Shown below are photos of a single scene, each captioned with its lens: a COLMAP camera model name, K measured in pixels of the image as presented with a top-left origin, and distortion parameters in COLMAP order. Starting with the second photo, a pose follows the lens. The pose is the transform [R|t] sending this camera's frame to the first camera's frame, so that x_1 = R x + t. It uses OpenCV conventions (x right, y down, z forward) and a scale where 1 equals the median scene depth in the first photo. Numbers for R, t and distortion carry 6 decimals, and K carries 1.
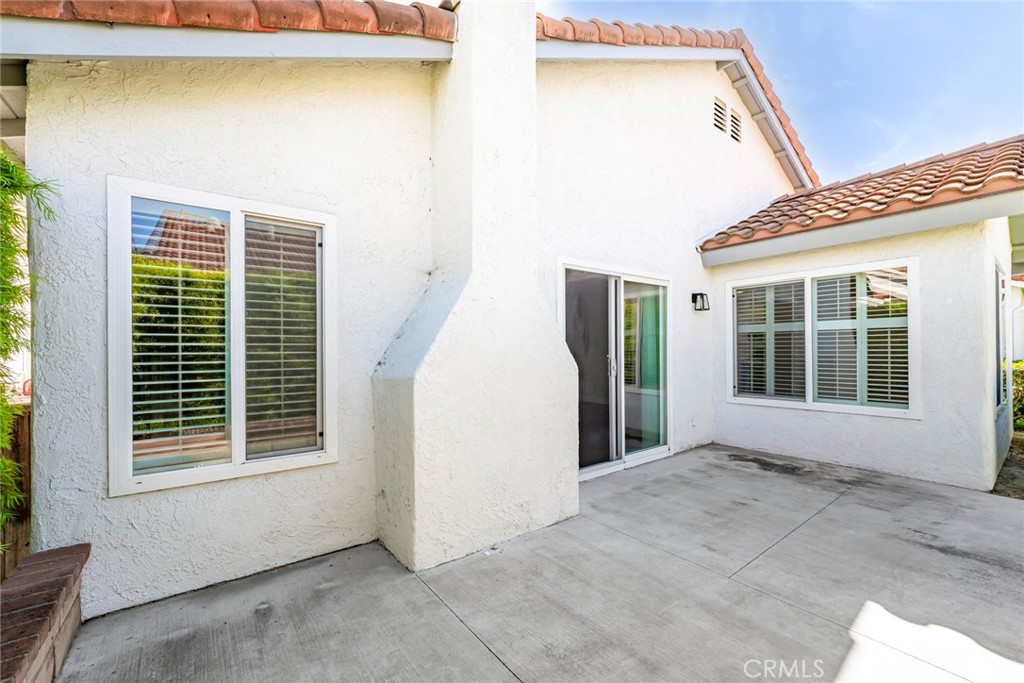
lens RADIAL K [[417.8, 0, 514.3], [0, 417.8, 348.4], [0, 0, 1]] dist [-0.011083, 0.000792]
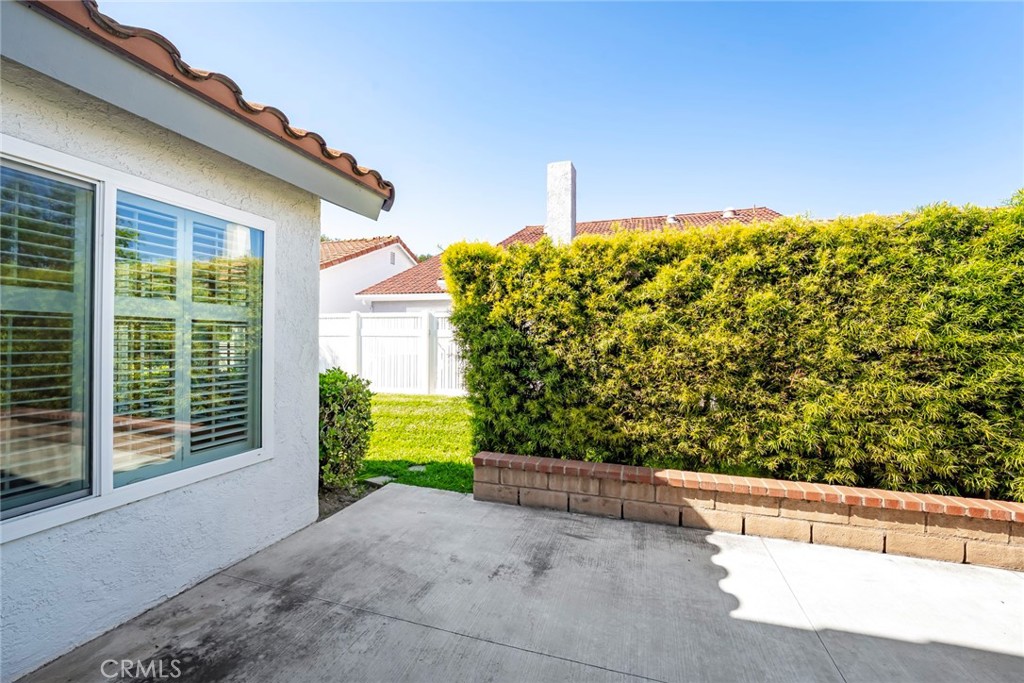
lens RADIAL K [[421.5, 0, 510.4], [0, 421.5, 342.7], [0, 0, 1]] dist [-0.010281, 0.000563]
pose [[-0.566049, -0.002236, 0.824368, 0.198490], [-0.008078, 0.999963, -0.002834, -0.024471], [-0.824332, -0.008264, -0.566047, 1.184558]]
